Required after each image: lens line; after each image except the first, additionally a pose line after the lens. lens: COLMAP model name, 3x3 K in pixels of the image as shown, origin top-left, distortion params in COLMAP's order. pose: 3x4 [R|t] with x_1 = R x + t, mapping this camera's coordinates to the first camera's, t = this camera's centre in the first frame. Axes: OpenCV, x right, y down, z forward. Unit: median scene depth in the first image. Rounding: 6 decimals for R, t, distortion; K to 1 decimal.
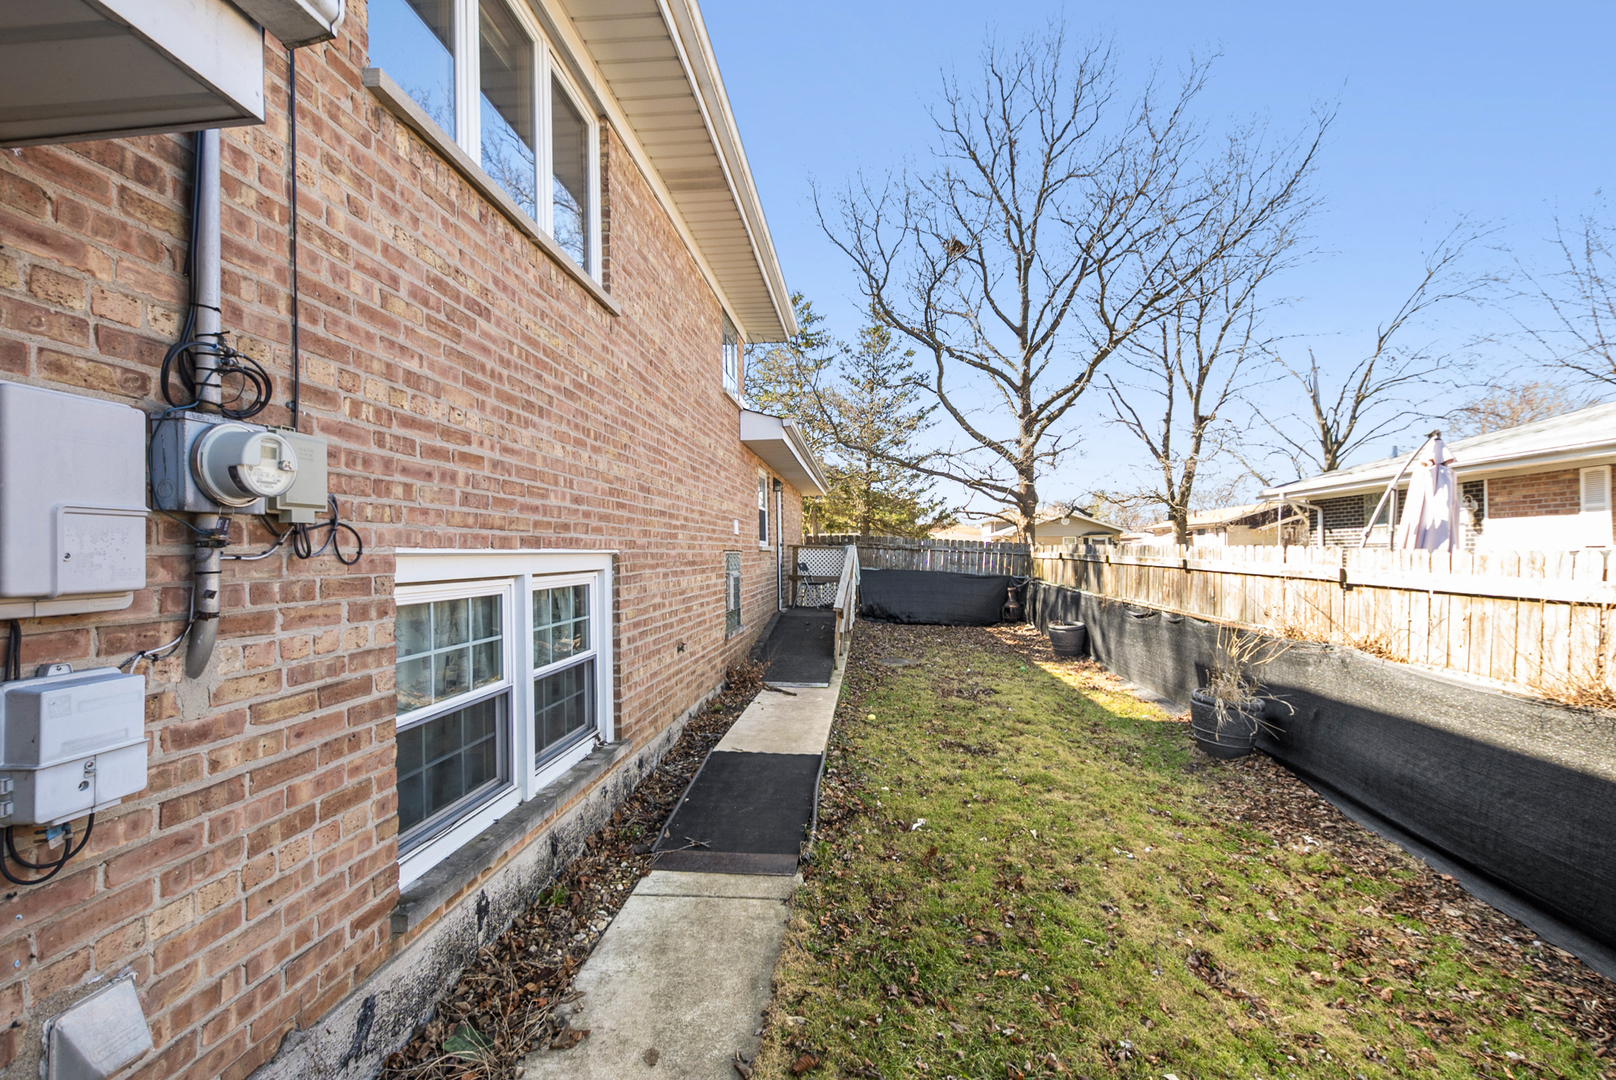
lens RADIAL K [[723.7, 0, 808.0], [0, 723.7, 540.0], [0, 0, 1]] dist [0.001997, -0.000339]
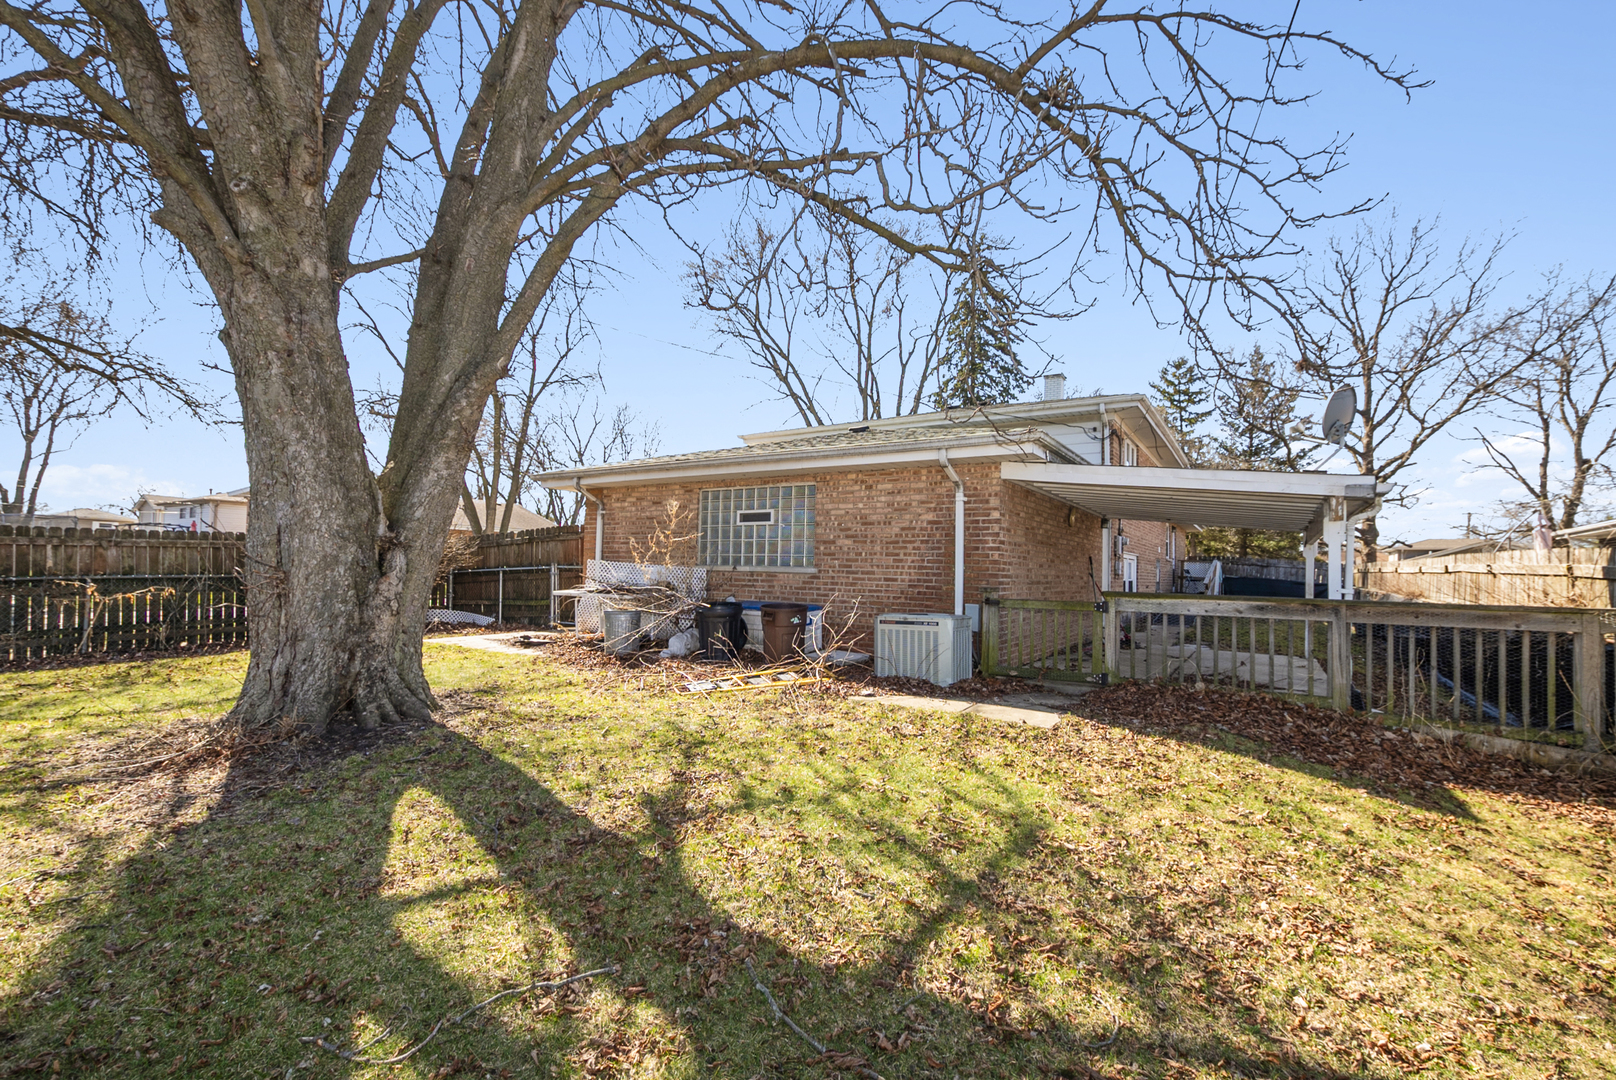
lens RADIAL K [[723.7, 0, 808.0], [0, 723.7, 540.0], [0, 0, 1]] dist [0.001997, -0.000339]
pose [[0.885634, 0.012313, -0.464221, -0.003740], [-0.025657, 0.999419, -0.022440, 0.013345], [0.463675, 0.031784, 0.885435, -0.722844]]
